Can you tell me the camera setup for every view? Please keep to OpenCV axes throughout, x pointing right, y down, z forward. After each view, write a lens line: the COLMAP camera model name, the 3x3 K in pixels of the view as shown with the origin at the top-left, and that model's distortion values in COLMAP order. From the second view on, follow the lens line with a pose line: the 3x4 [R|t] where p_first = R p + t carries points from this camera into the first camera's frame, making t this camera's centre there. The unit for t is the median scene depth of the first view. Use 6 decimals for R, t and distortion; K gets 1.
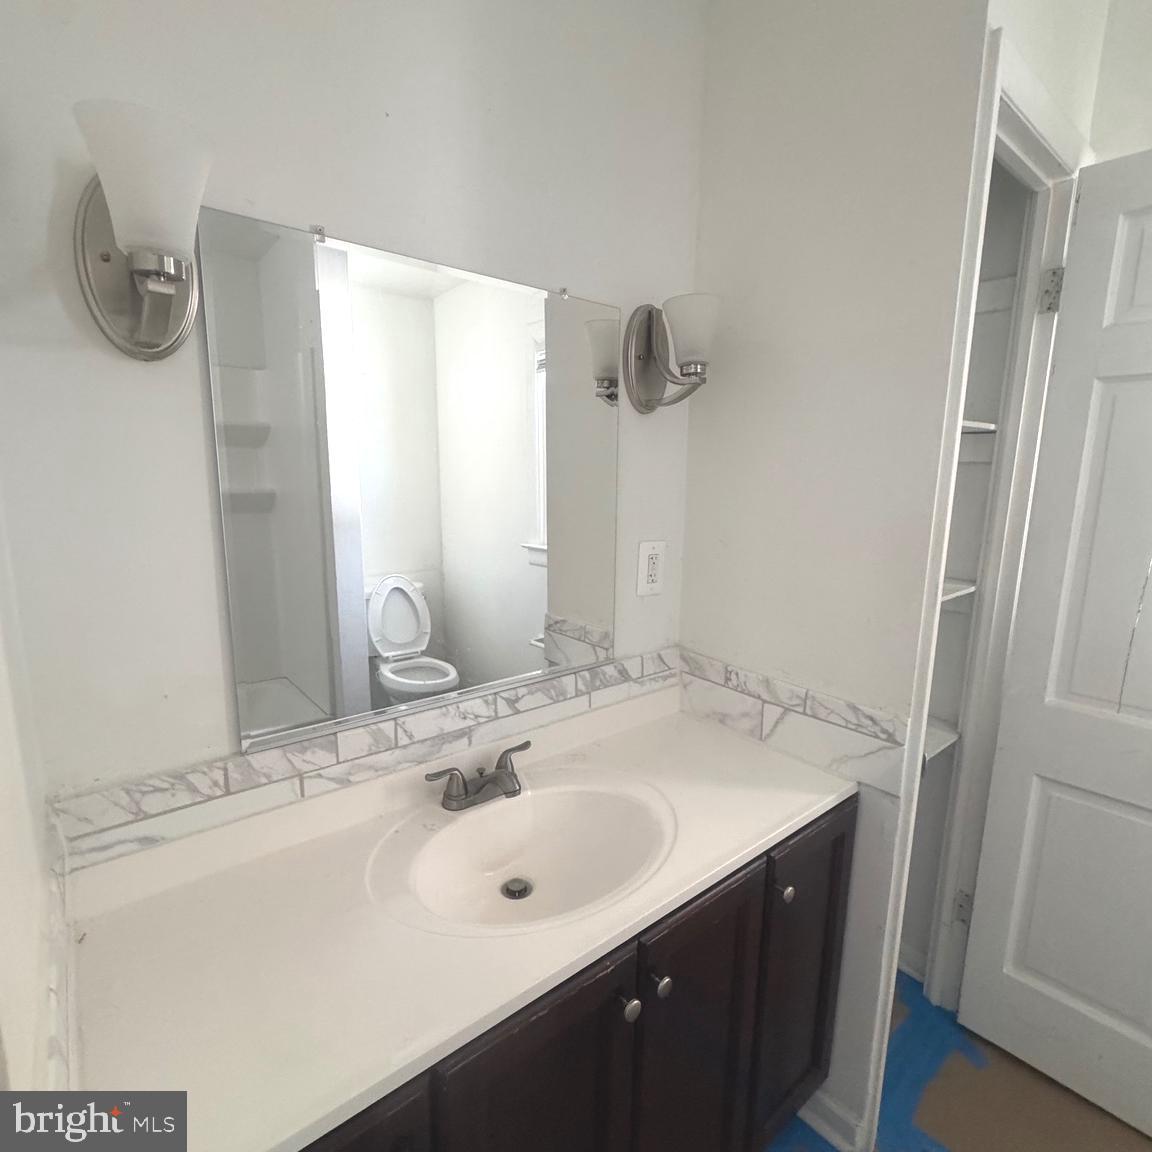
lens RADIAL K [[620.9, 0, 571.4], [0, 620.9, 576.1], [0, 0, 1]] dist [-0.008679, 0.003359]
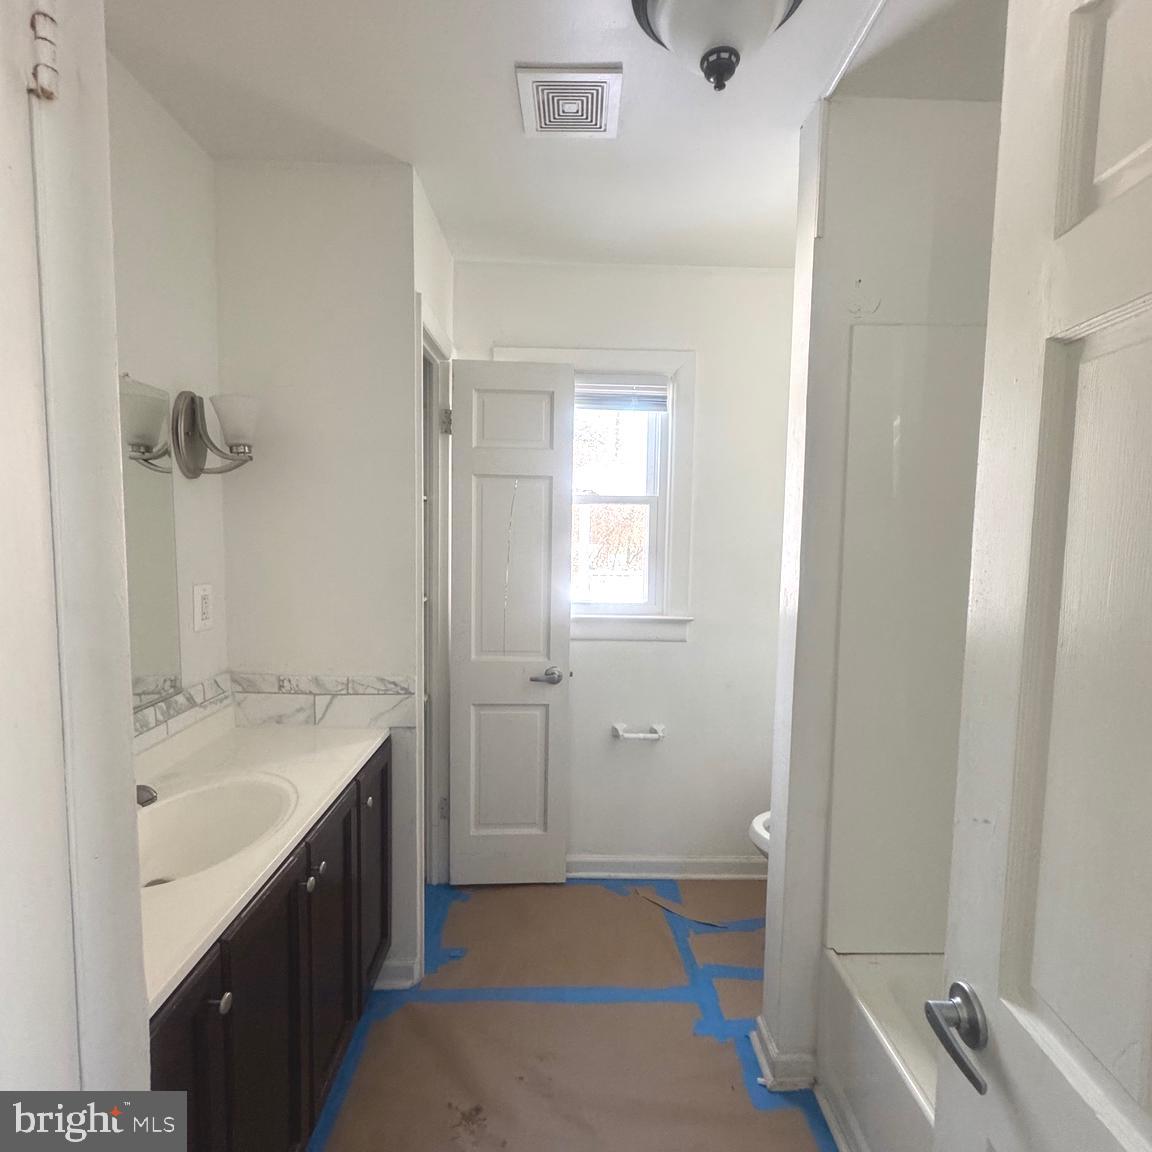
lens RADIAL K [[620.9, 0, 575.1], [0, 620.9, 574.8], [0, 0, 1]] dist [-0.008679, 0.003359]
pose [[0.618543, -0.065797, 0.782991, -0.375748], [0.127123, 0.991740, -0.017086, 0.038162], [-0.775399, 0.110104, 0.621798, -0.304114]]
